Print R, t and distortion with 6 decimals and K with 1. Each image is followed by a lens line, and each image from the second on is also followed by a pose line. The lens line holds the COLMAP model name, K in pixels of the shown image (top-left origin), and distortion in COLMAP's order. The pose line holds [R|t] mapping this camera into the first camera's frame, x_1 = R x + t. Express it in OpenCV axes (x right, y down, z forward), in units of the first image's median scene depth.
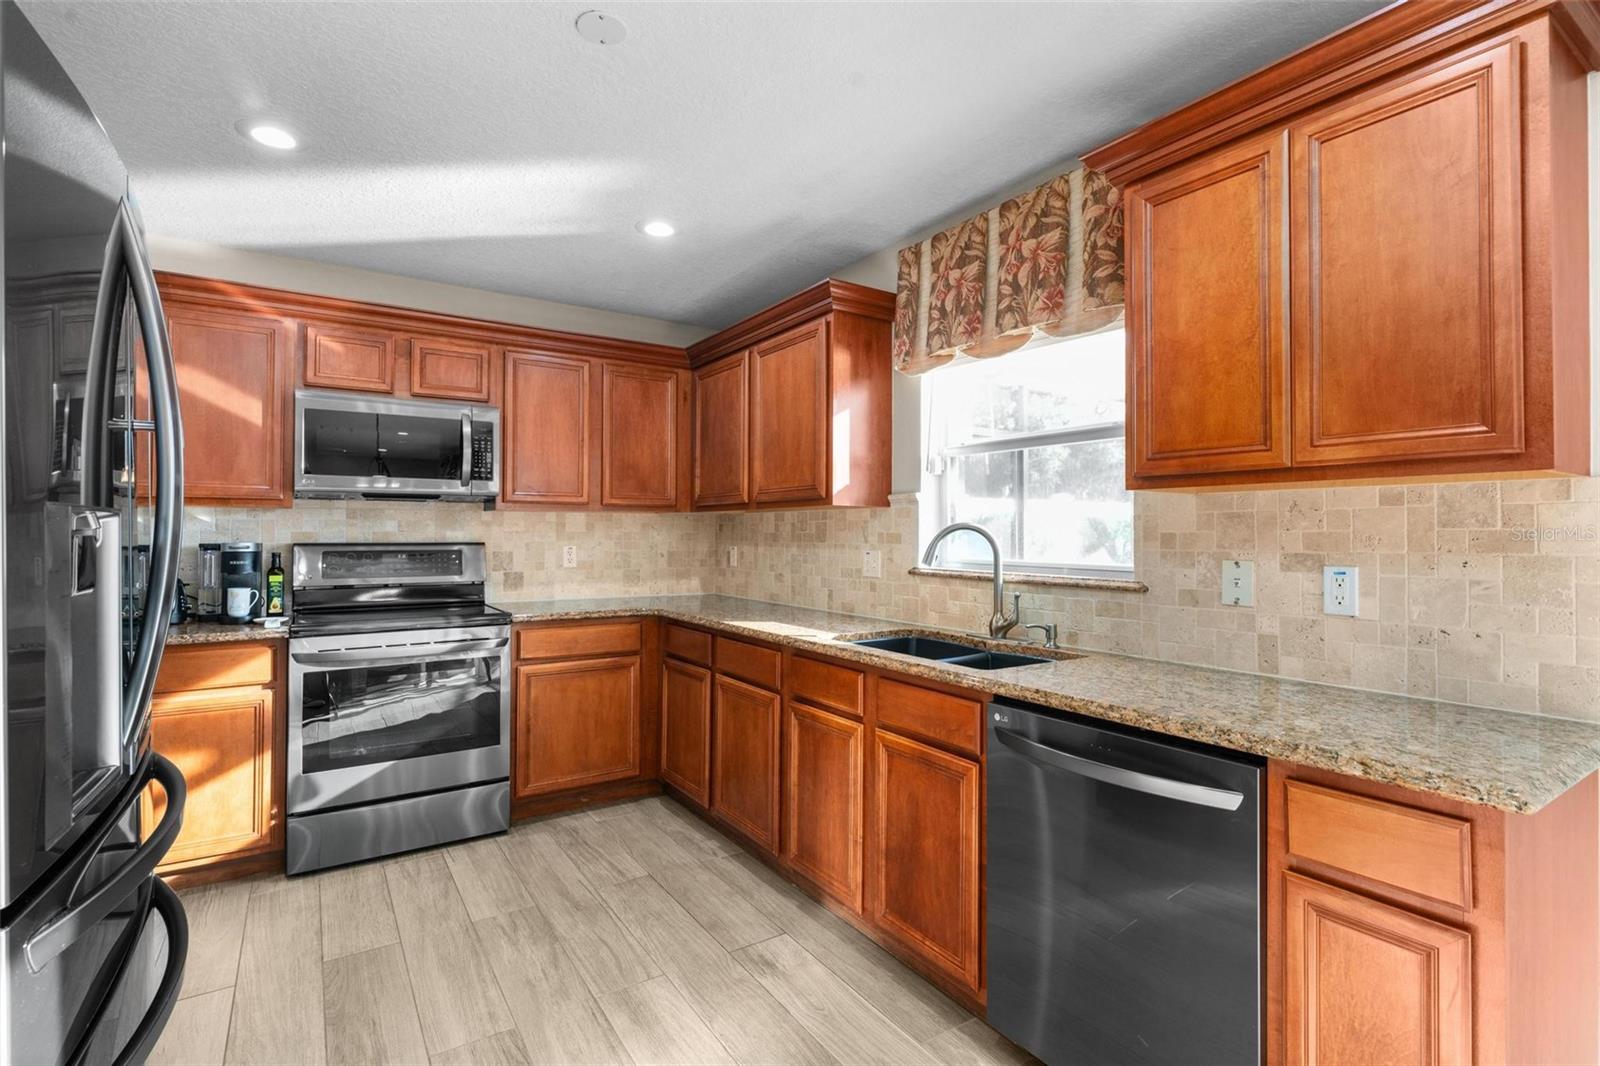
lens RADIAL K [[740.8, 0, 799.9], [0, 740.8, 523.9], [0, 0, 1]] dist [0.000902, 0.000062]
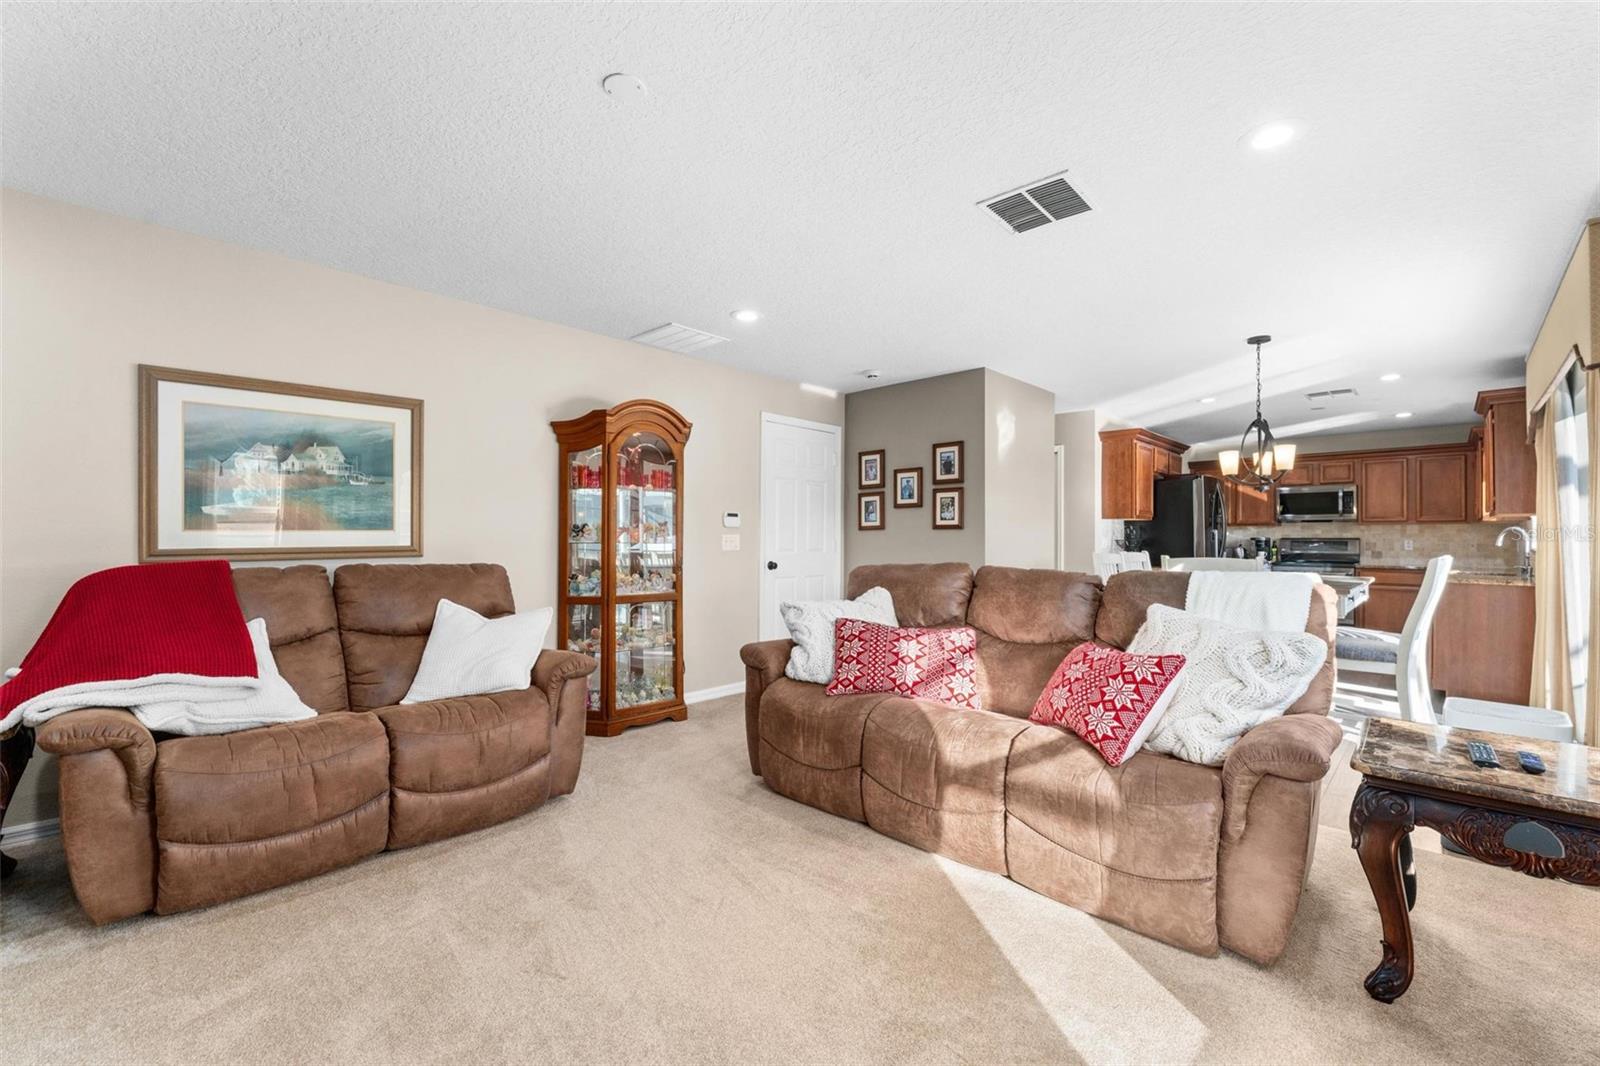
lens RADIAL K [[669.7, 0, 806.2], [0, 669.7, 532.9], [0, 0, 1]] dist [-0.001732, -0.000281]
pose [[0.216311, -0.010694, -0.976266, 1.483416], [0.009007, 0.999919, -0.008957, 0.012049], [0.976283, -0.006856, 0.216390, -1.396120]]
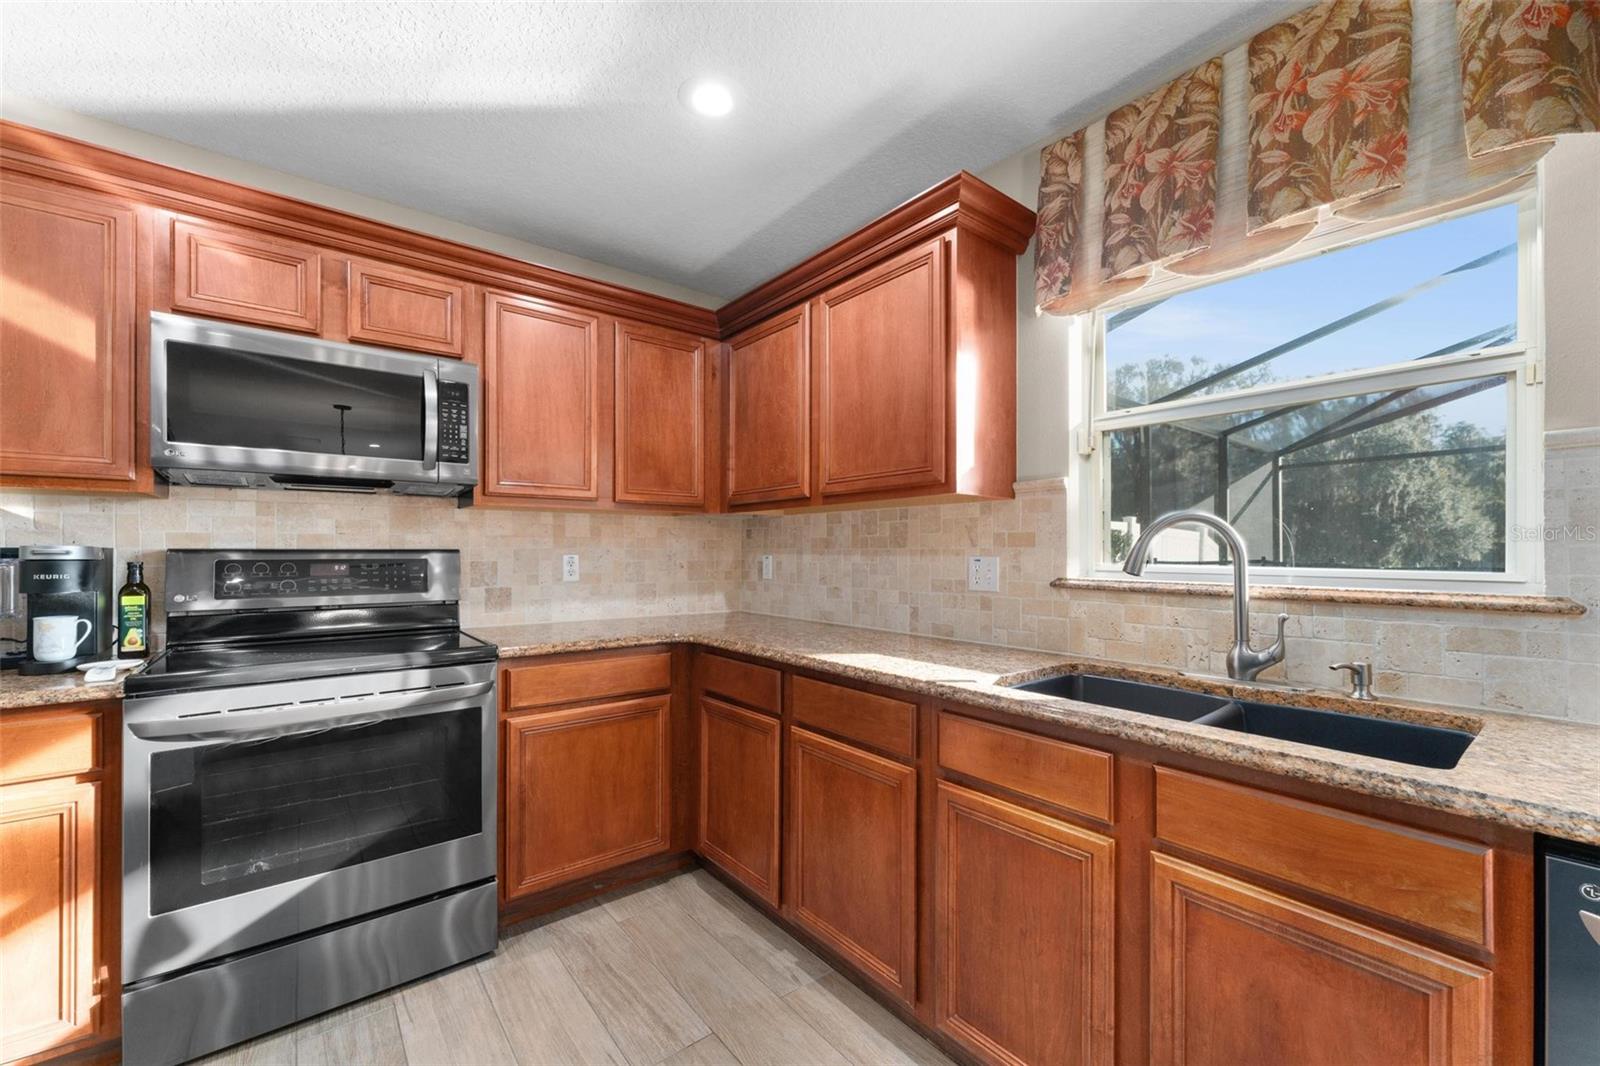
lens RADIAL K [[637.6, 0, 806.5], [0, 637.6, 550.3], [0, 0, 1]] dist [0.001076, 0.000308]
pose [[0.996012, -0.002331, 0.089187, -0.142986], [0.001322, 0.999935, 0.011368, 0.021207], [-0.089207, -0.011205, 0.995950, 0.351447]]
